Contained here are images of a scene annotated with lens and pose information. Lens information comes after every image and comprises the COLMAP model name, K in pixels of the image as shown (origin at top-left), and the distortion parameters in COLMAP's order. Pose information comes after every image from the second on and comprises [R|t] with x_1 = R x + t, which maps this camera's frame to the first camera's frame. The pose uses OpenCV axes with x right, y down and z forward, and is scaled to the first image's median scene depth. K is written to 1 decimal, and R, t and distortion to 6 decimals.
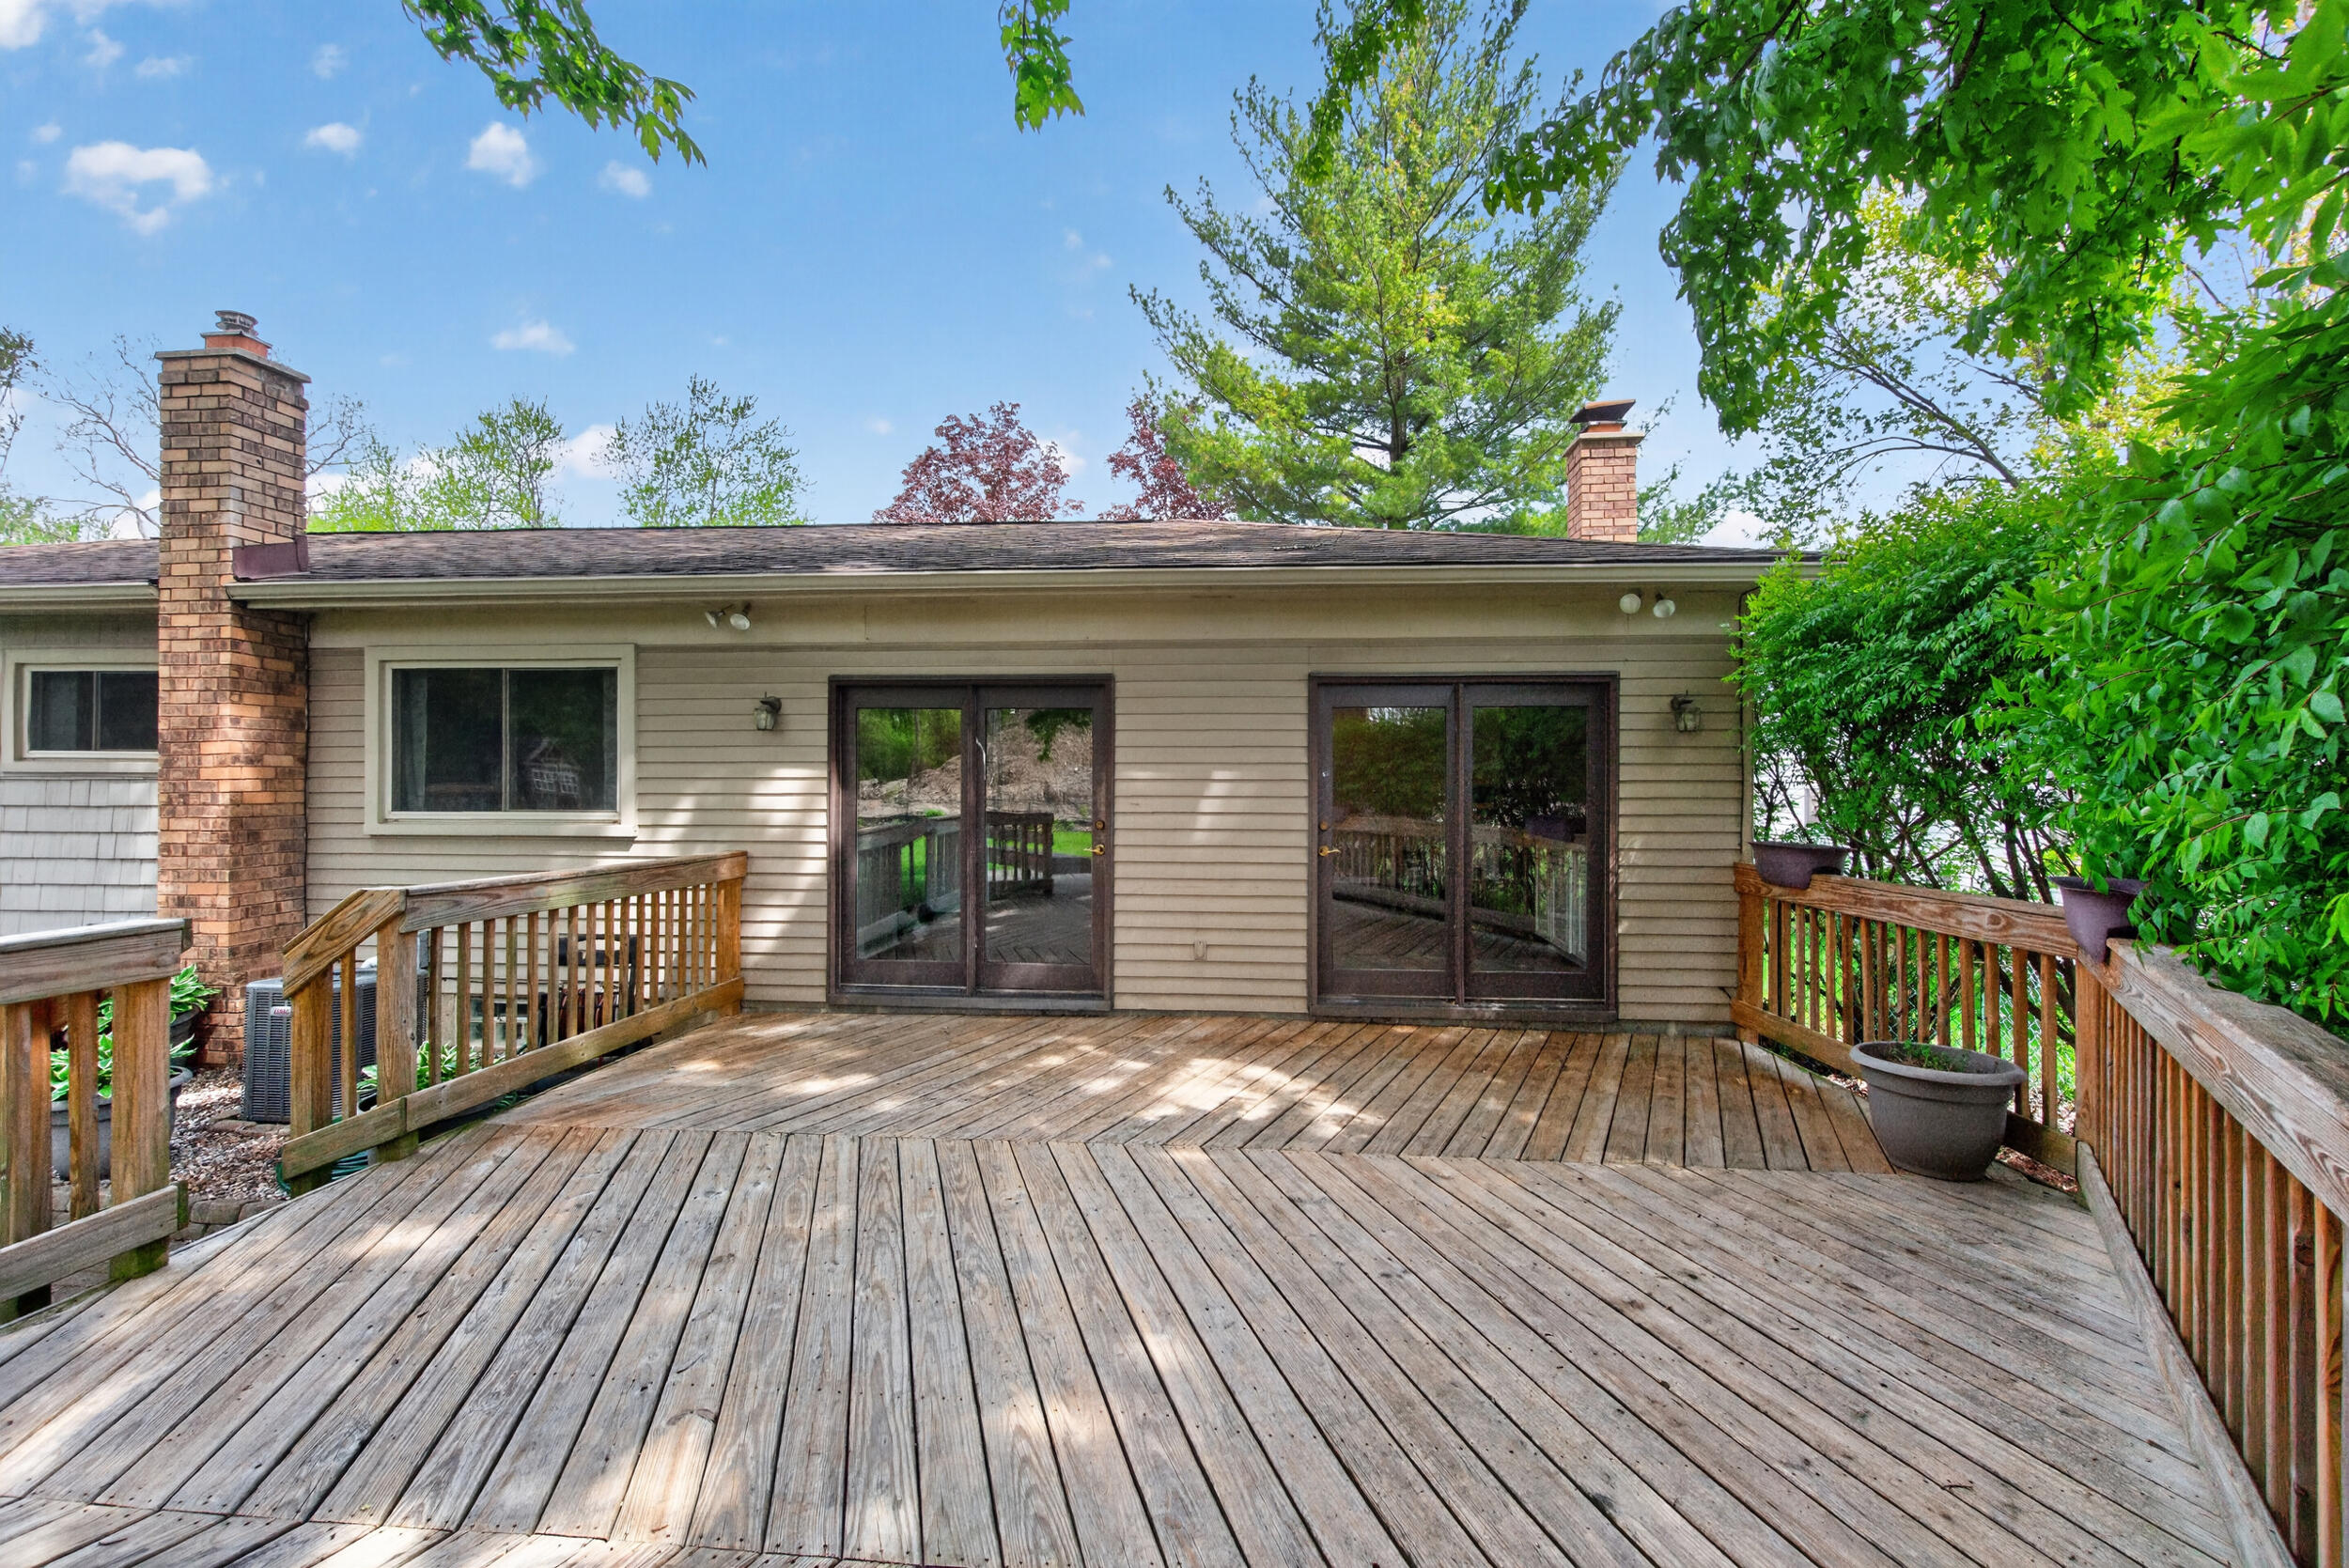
lens RADIAL K [[1056.3, 0, 1160.3], [0, 1056.3, 766.4], [0, 0, 1]] dist [-0.002898, -0.002067]
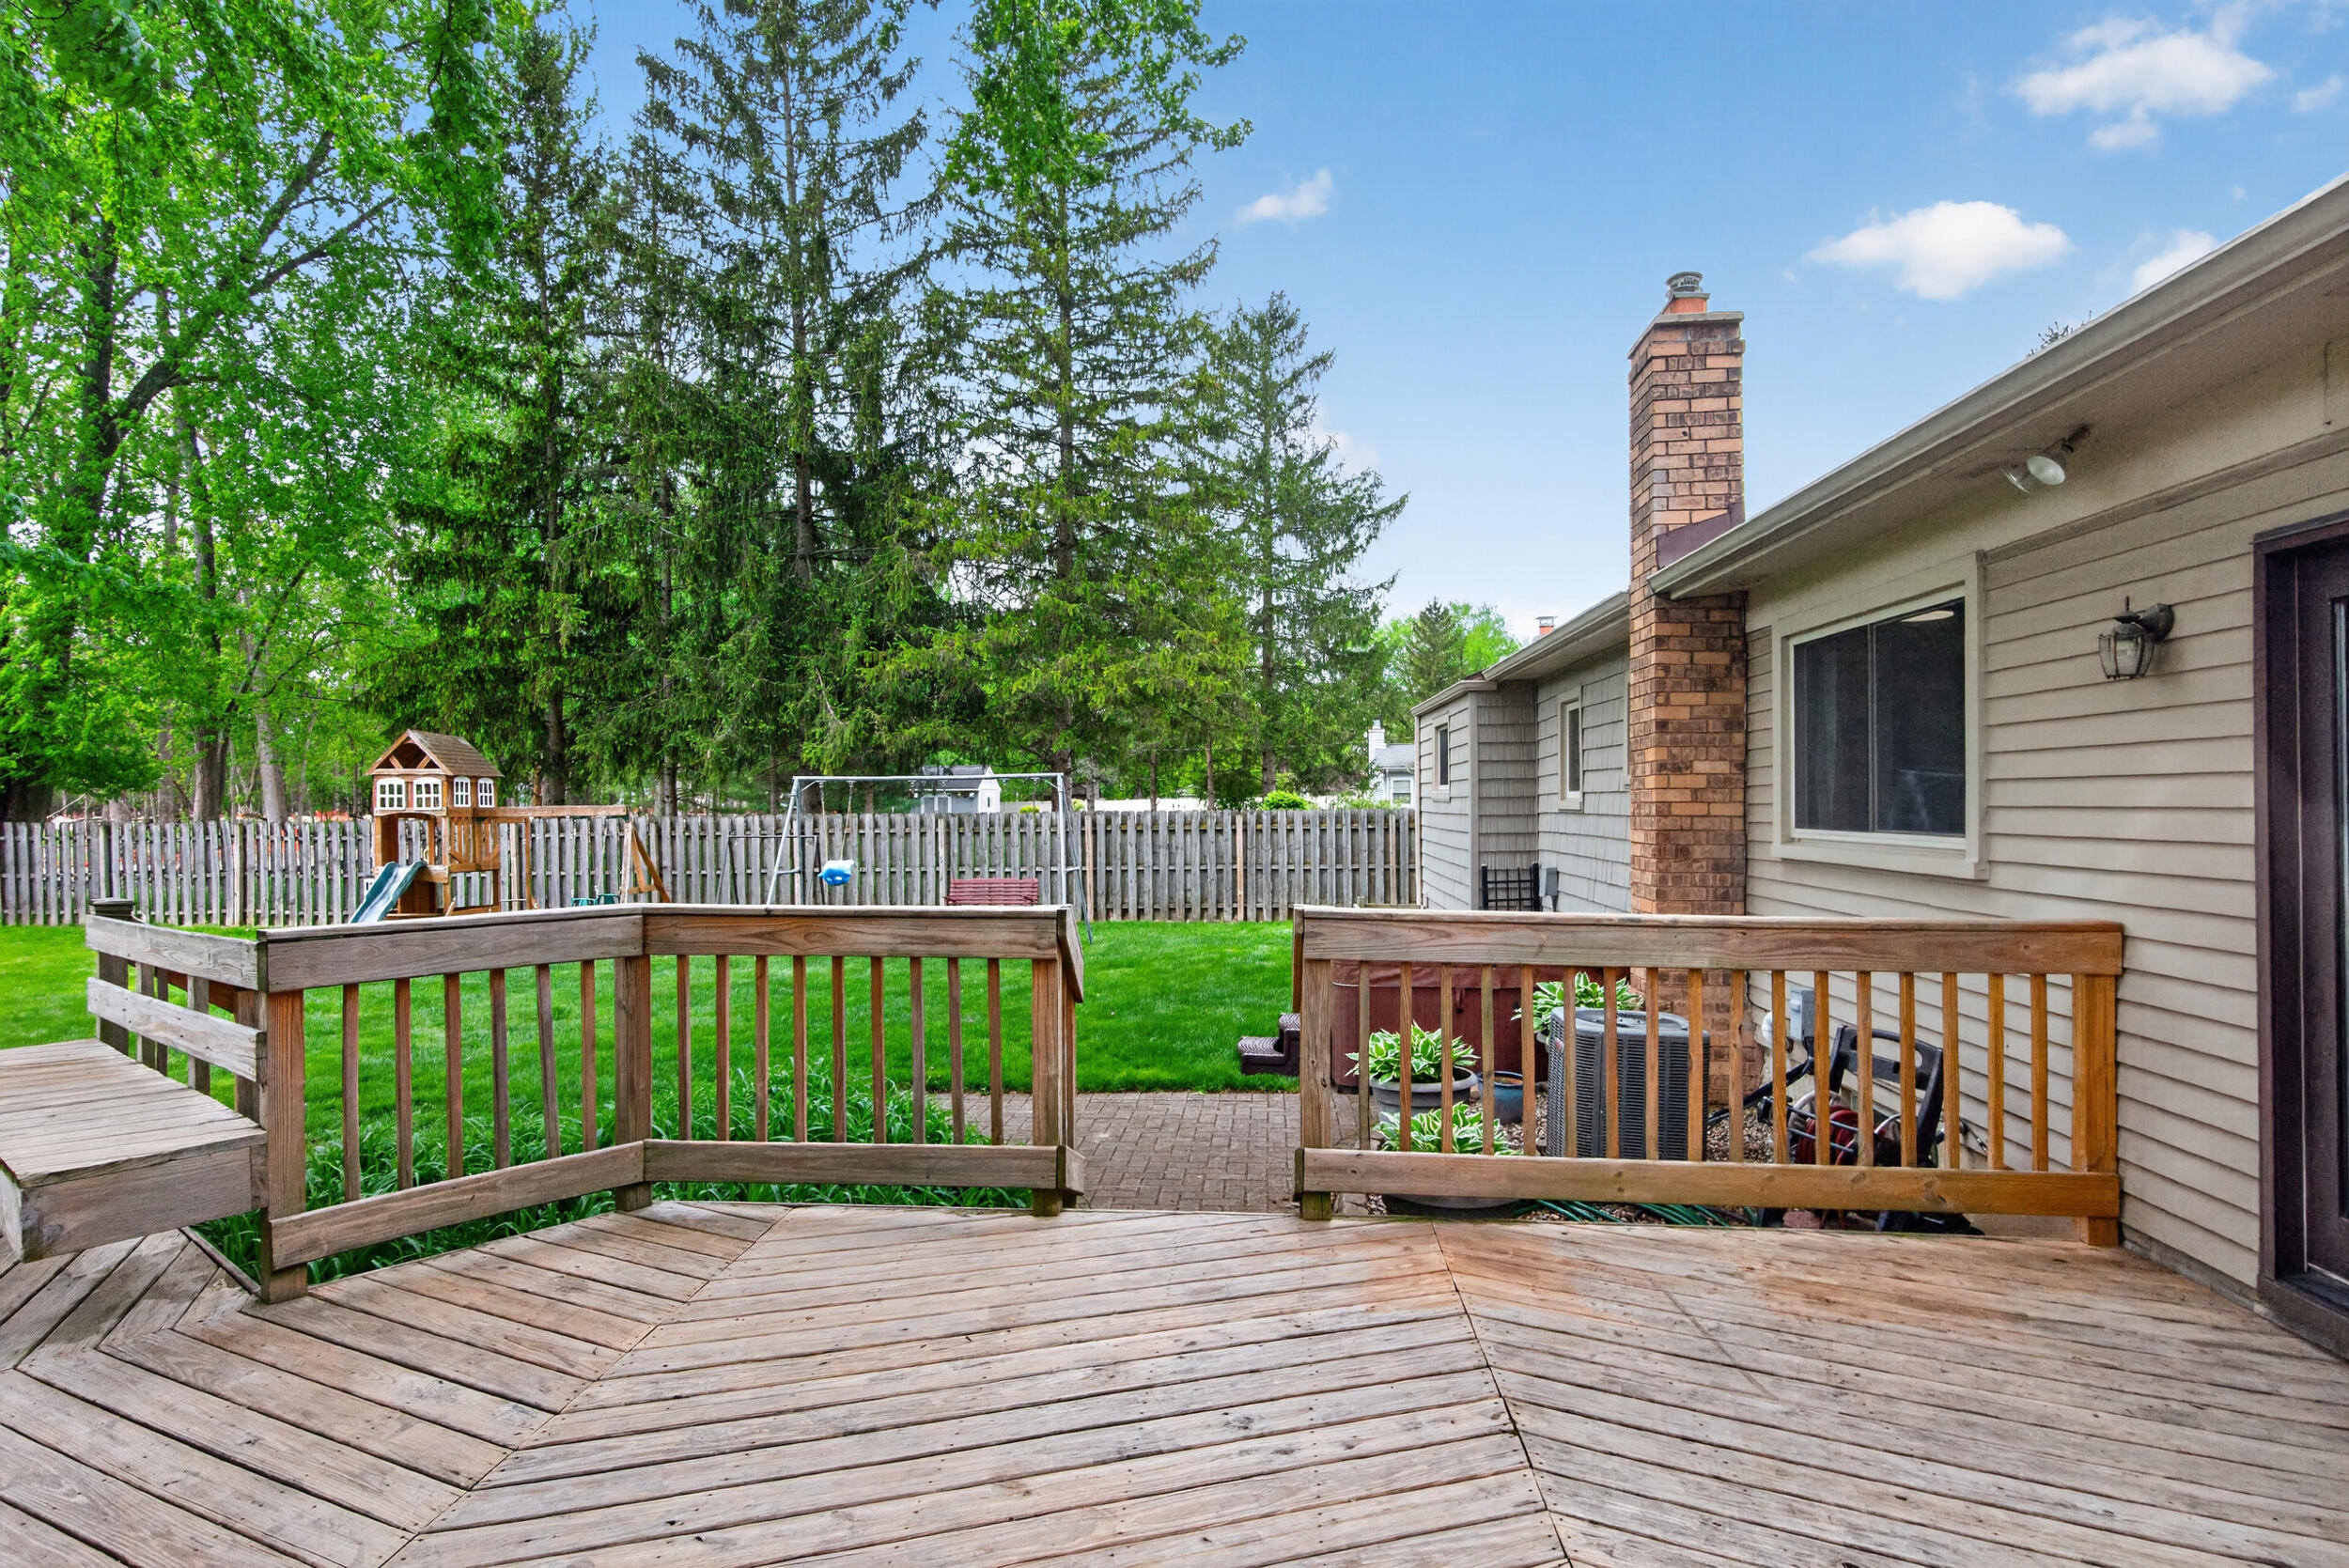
lens RADIAL K [[1239.3, 0, 1167.1], [0, 1239.3, 783.0], [0, 0, 1]] dist [0.013302, -0.004439]
pose [[0.009613, -0.014023, -0.999855, 0.186399], [0.014252, 0.999802, -0.013885, 0.015422], [0.999852, -0.014117, 0.009811, 0.534417]]
